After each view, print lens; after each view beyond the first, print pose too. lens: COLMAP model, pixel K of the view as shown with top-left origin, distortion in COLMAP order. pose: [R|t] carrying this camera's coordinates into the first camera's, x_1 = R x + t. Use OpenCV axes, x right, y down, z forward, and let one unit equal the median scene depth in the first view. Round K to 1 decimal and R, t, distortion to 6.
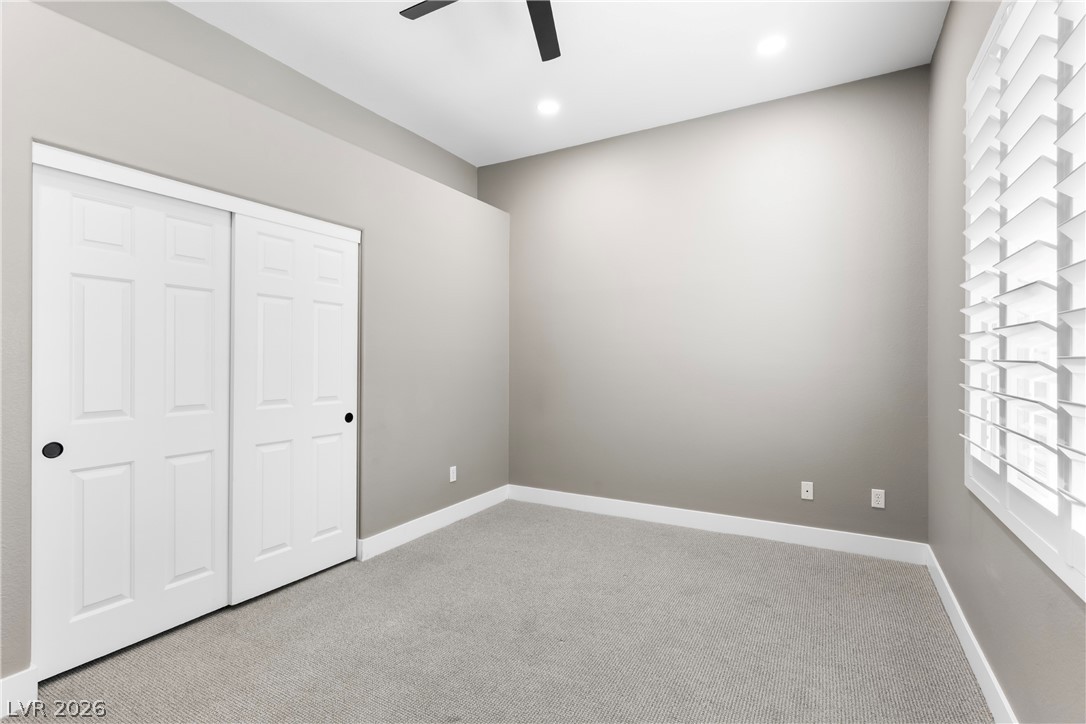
lens RADIAL K [[513.2, 0, 544.0], [0, 513.2, 359.7], [0, 0, 1]] dist [-0.001192, 0.000469]
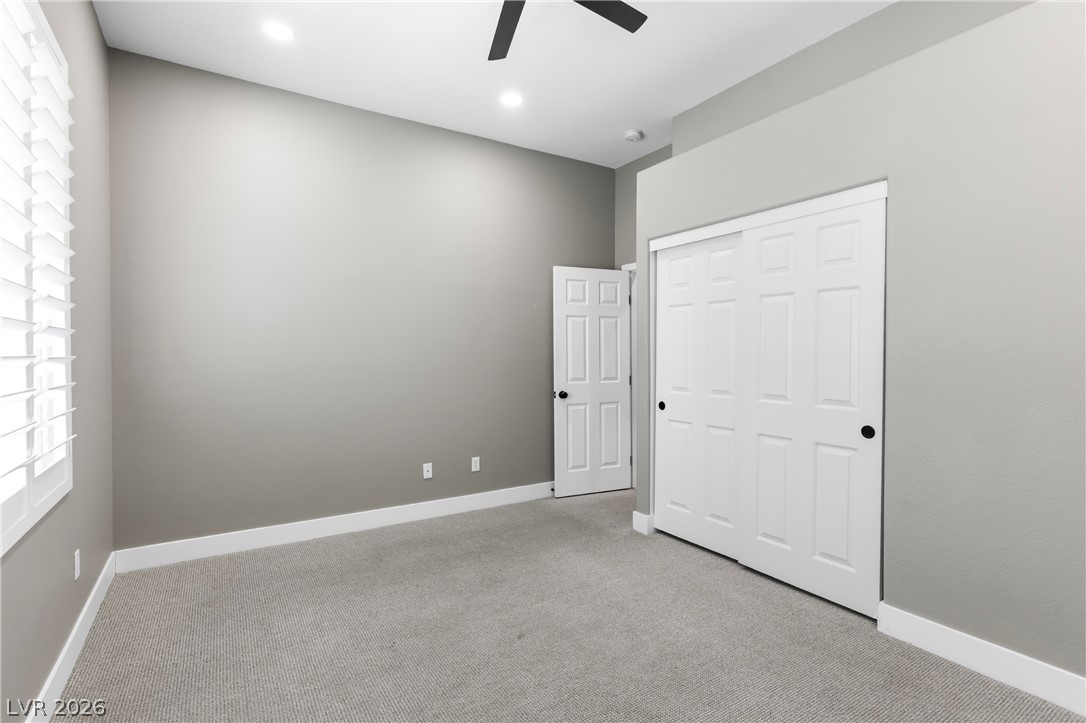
lens RADIAL K [[513.2, 0, 544.0], [0, 513.2, 359.2], [0, 0, 1]] dist [-0.001192, 0.000469]
pose [[-0.449896, -0.001585, -0.893080, 0.589007], [-0.012396, 0.999913, 0.004470, 0.007713], [0.892995, 0.013082, -0.449876, 1.021575]]
